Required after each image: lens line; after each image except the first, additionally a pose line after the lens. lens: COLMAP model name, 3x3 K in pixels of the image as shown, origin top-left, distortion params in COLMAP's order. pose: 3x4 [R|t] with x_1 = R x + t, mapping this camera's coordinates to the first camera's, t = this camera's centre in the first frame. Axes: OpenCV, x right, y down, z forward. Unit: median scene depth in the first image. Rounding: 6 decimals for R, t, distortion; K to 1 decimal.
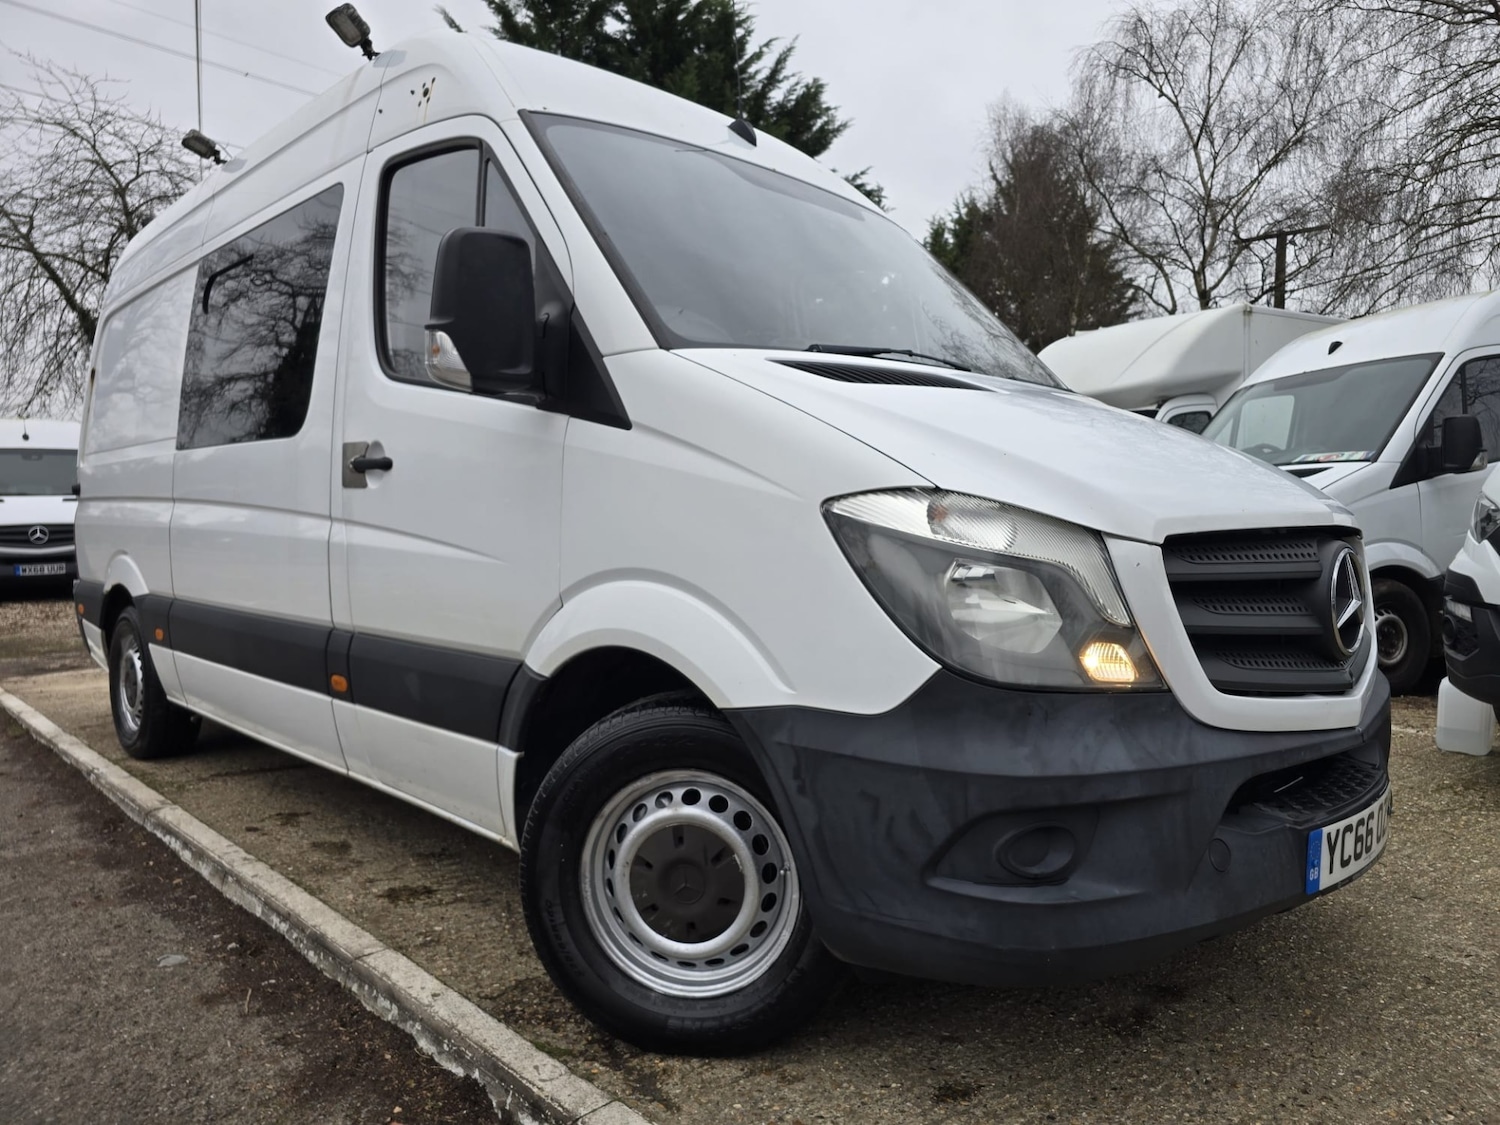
lens RADIAL K [[1025.3, 0, 770.2], [0, 1025.3, 514.7], [0, 0, 1]] dist [0.041201, -0.033402]
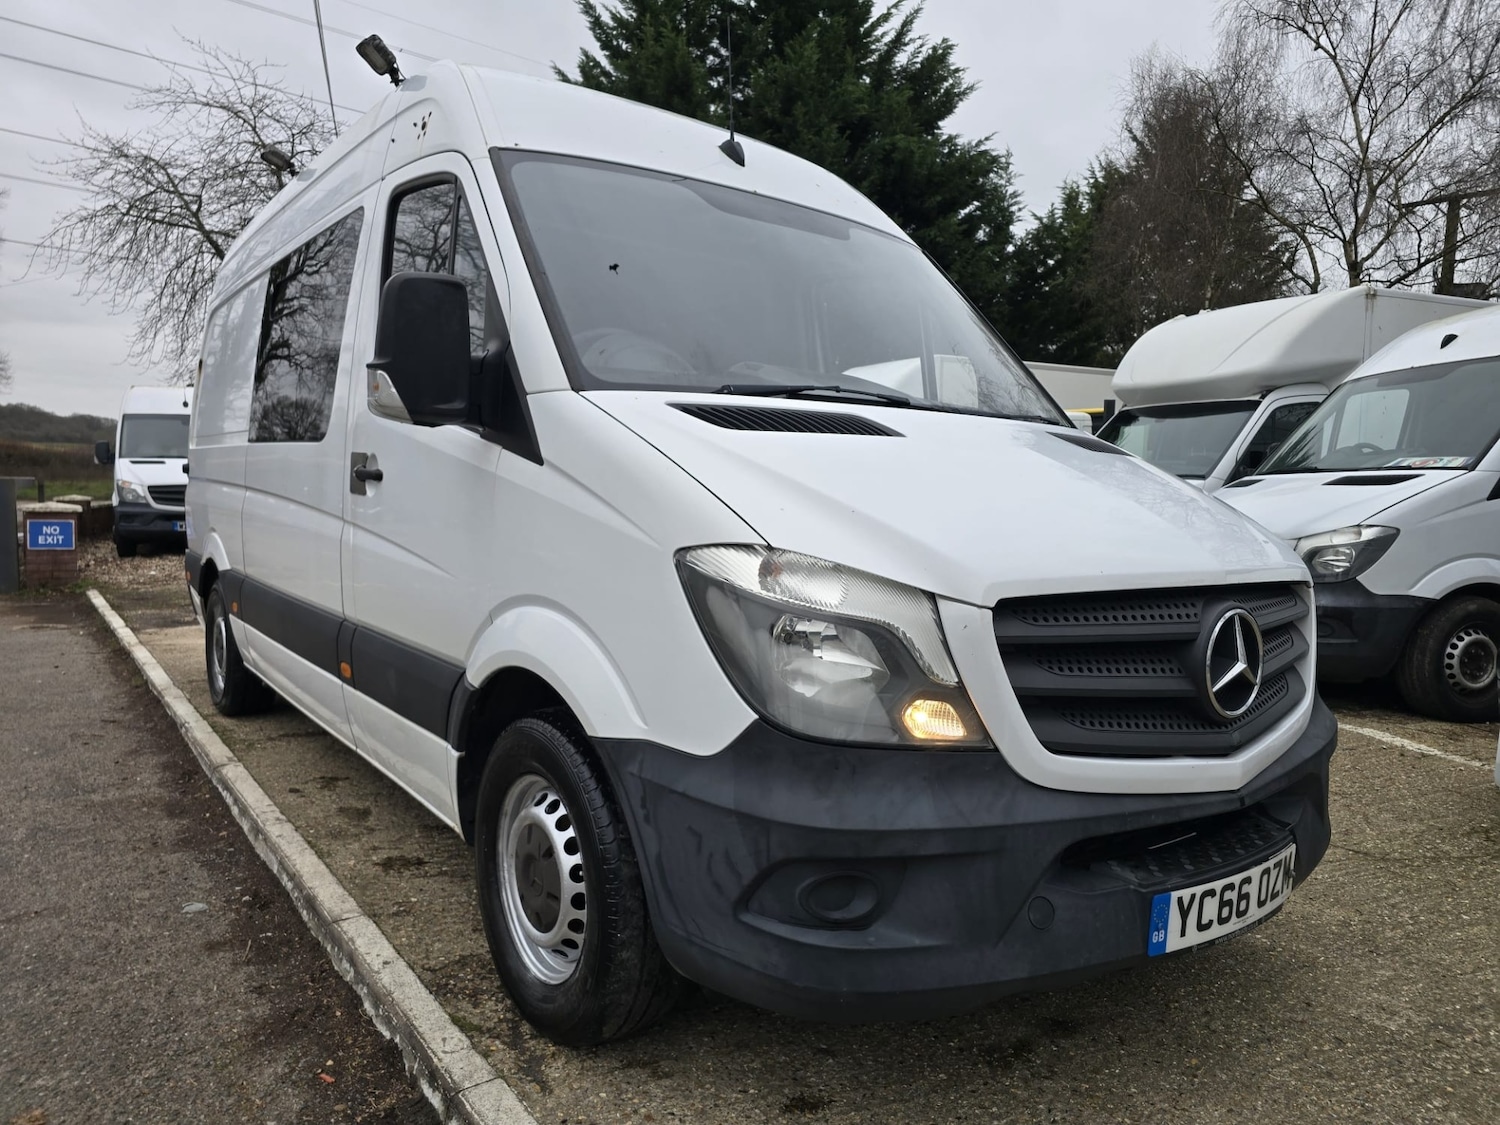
lens RADIAL K [[1025.3, 0, 753.7], [0, 1025.3, 527.5], [0, 0, 1]] dist [0.041201, -0.033402]
pose [[0.989354, 0.033337, -0.141660, 0.172976], [-0.026943, 0.998540, 0.046820, -0.055625], [0.143014, -0.042505, 0.988807, -0.022787]]
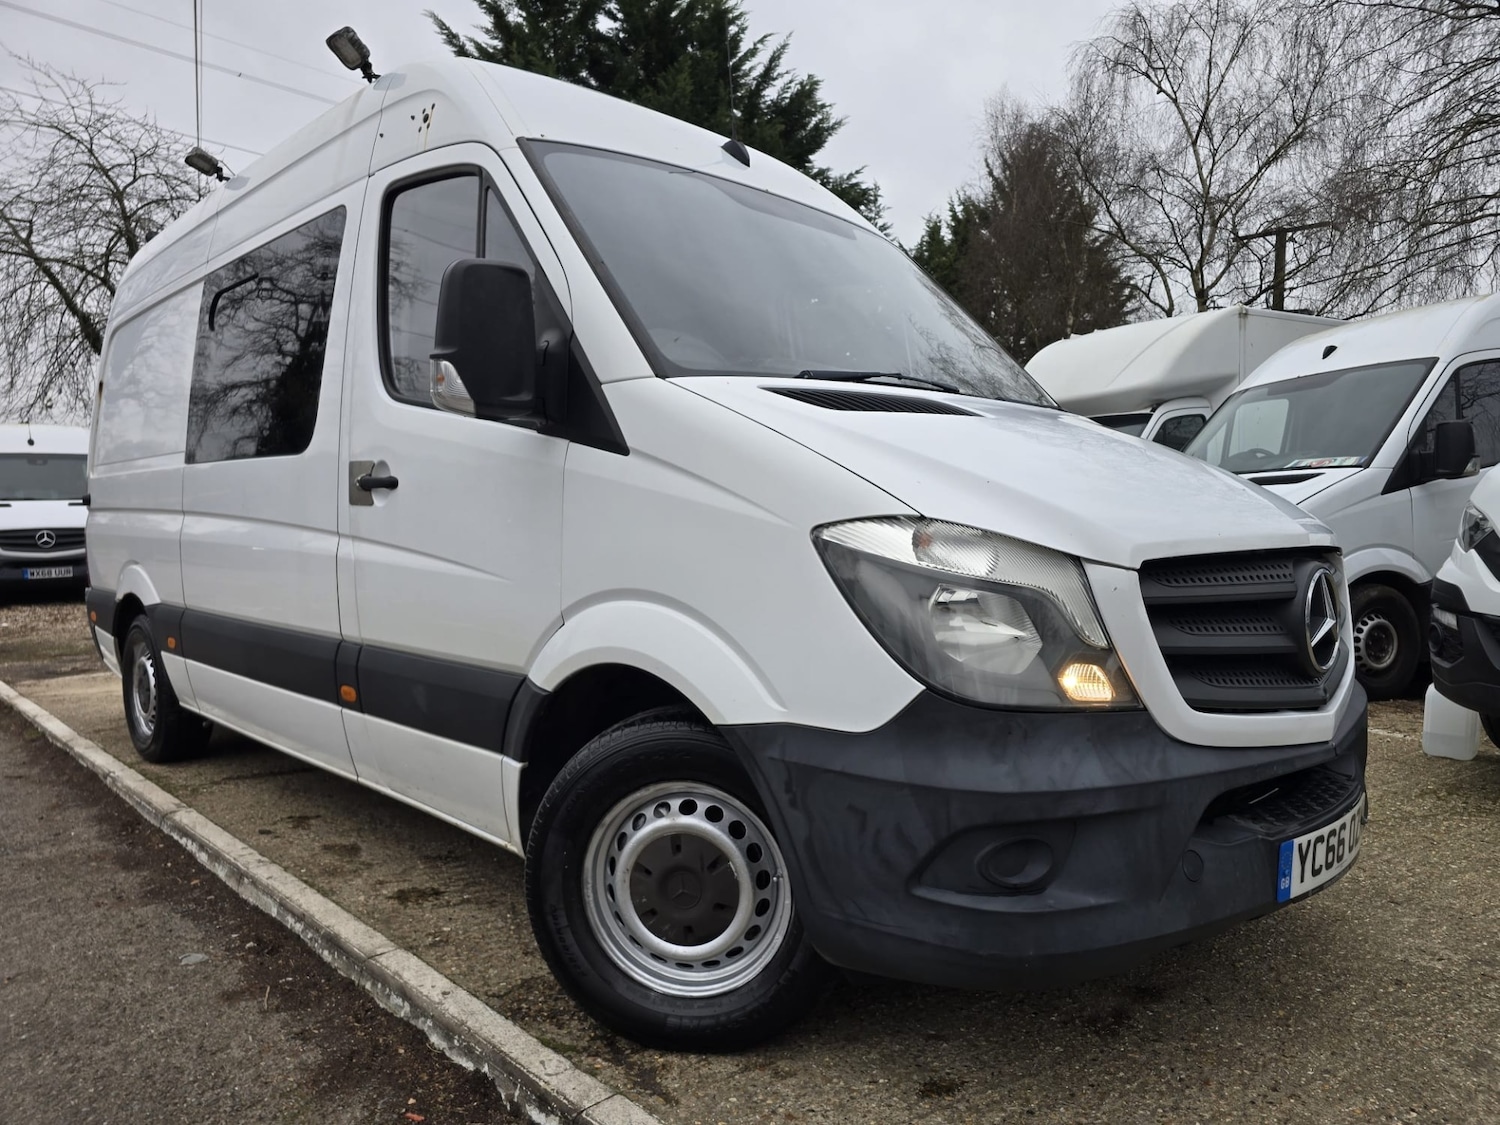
lens RADIAL K [[1025.3, 0, 751.8], [0, 1025.3, 536.1], [0, 0, 1]] dist [0.041201, -0.033402]
pose [[0.999906, -0.002049, -0.013534, 0.001958], [0.002347, 0.999755, 0.022014, -0.017552], [0.013486, -0.022044, 0.999666, -0.027686]]
